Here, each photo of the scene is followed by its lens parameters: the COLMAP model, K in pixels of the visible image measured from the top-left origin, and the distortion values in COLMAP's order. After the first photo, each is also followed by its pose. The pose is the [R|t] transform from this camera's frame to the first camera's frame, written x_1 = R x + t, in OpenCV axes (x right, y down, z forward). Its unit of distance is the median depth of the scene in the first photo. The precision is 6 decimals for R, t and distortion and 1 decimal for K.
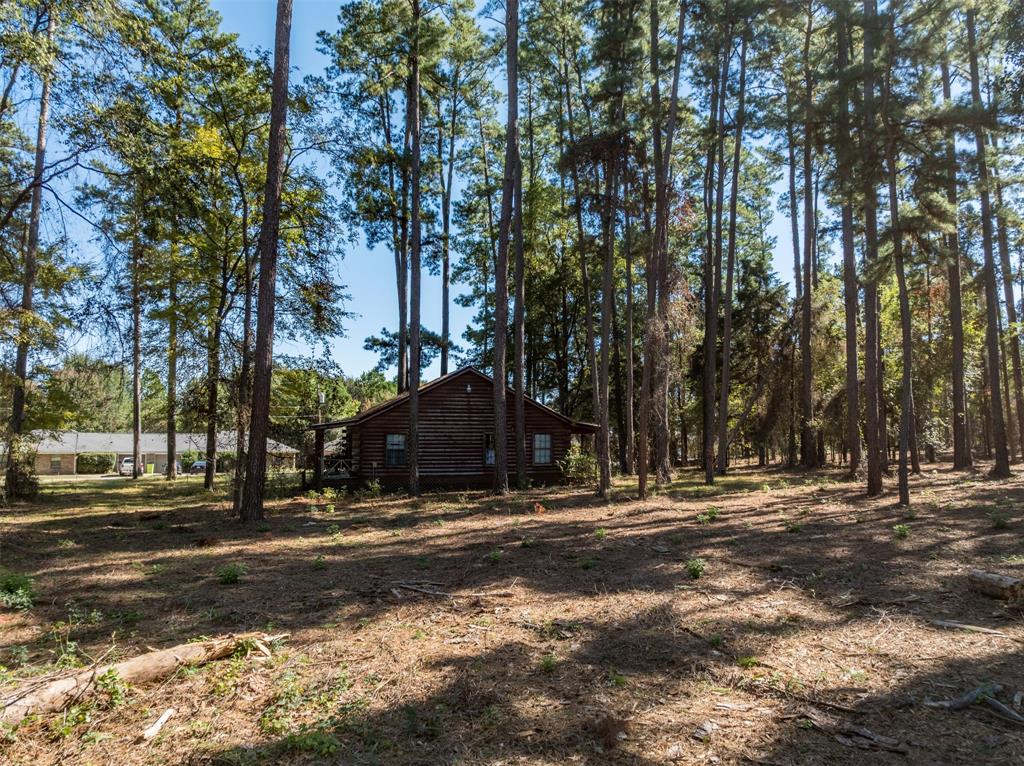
lens RADIAL K [[759.7, 0, 512.0], [0, 759.7, 383.0], [0, 0, 1]] dist [-0.009173, -0.005573]
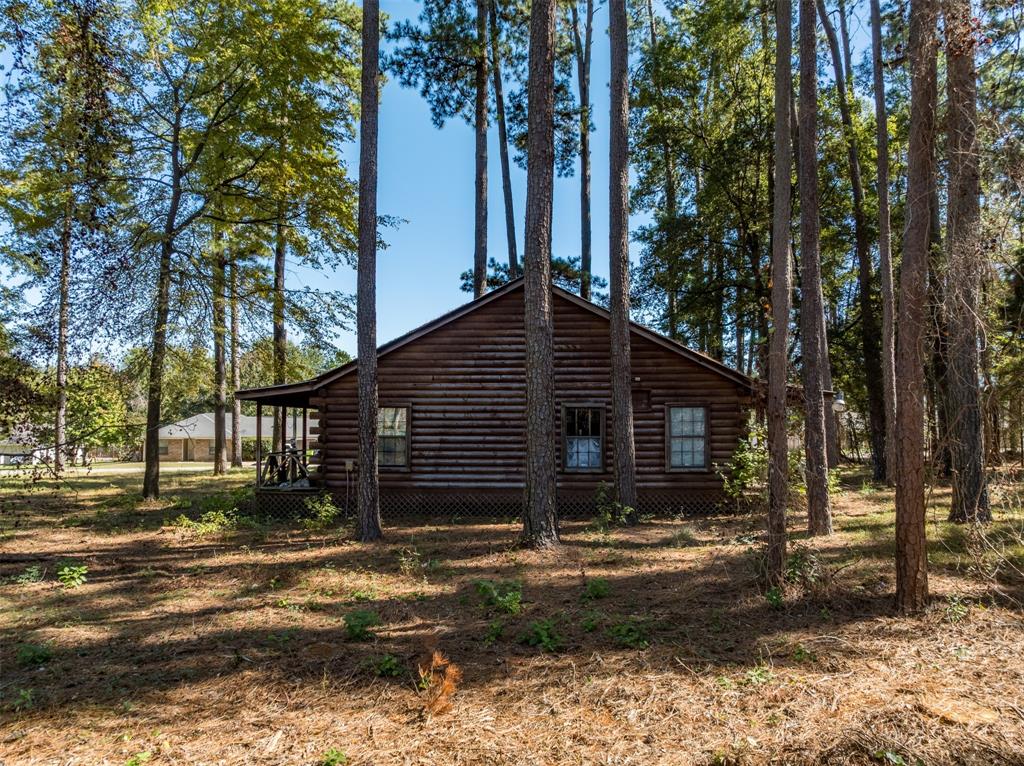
lens RADIAL K [[759.7, 0, 512.0], [0, 759.7, 383.0], [0, 0, 1]] dist [-0.009173, -0.005573]
pose [[0.945847, -0.013643, -0.324326, 0.078100], [0.019579, 0.999695, 0.015047, 0.032960], [0.324022, -0.020583, 0.945826, 0.400904]]
